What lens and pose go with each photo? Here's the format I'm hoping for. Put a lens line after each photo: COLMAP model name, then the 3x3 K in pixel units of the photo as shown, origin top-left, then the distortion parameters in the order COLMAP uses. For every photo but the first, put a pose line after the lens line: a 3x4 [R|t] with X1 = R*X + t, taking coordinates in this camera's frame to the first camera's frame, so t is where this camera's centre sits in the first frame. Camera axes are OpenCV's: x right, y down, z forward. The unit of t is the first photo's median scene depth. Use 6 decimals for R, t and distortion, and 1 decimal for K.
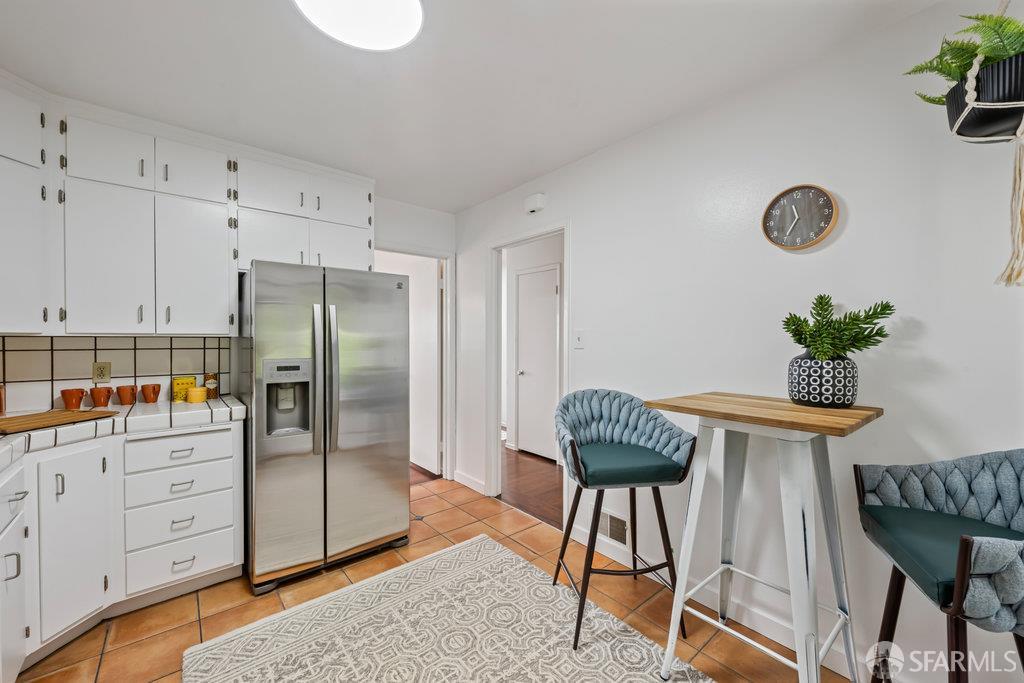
lens RADIAL K [[404.6, 0, 499.3], [0, 404.6, 339.8], [0, 0, 1]] dist [0.007876, 0.000716]
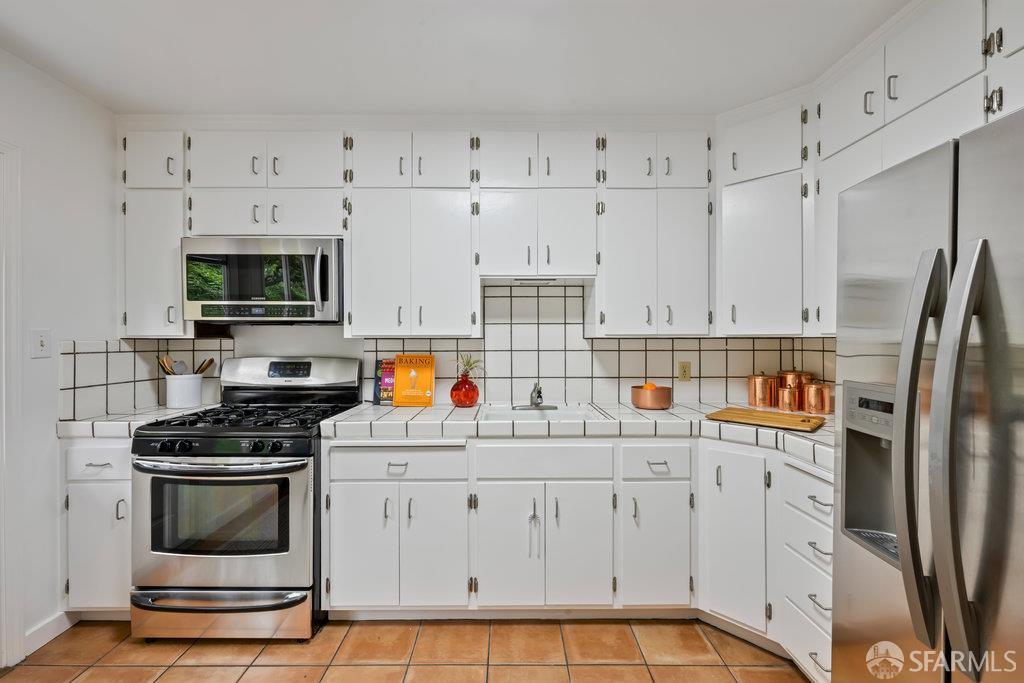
lens RADIAL K [[444.3, 0, 520.3], [0, 444.3, 338.7], [0, 0, 1]] dist [0.003664, -0.000895]
pose [[-0.627739, -0.001677, -0.778422, 0.152946], [-0.003930, 0.999992, 0.001015, -0.004387], [0.778414, 0.003696, -0.627741, 1.265885]]
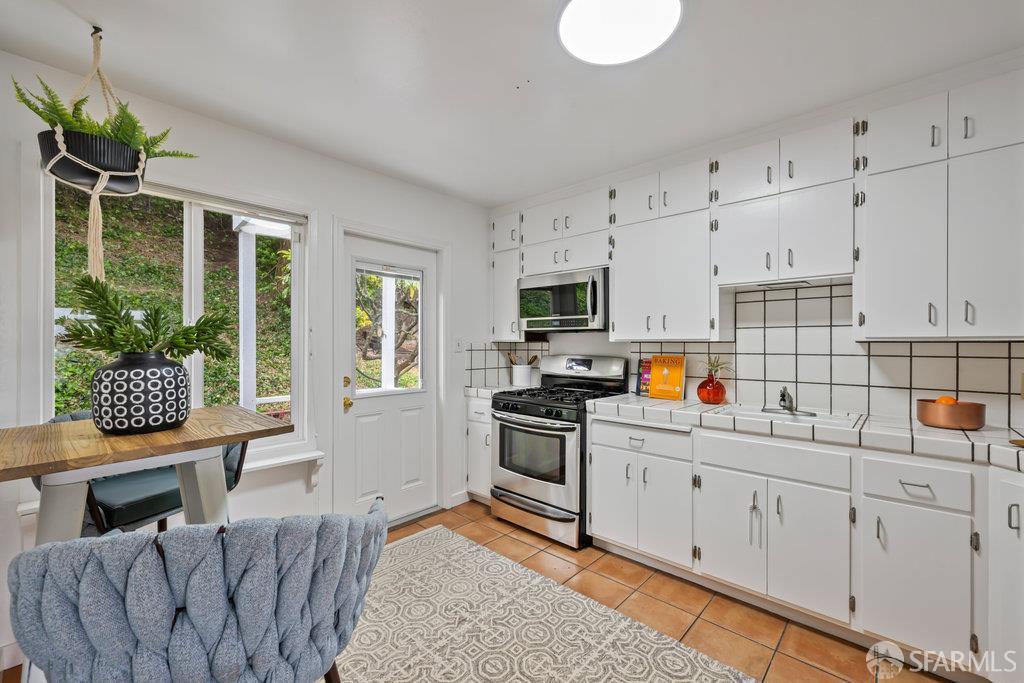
lens RADIAL K [[444.3, 0, 501.5], [0, 444.3, 343.8], [0, 0, 1]] dist [0.003664, -0.000895]
pose [[-0.993728, -0.004764, -0.111725, 0.073418], [-0.005194, 0.999980, 0.003556, 0.001679], [0.111706, 0.004114, -0.993733, 1.710413]]
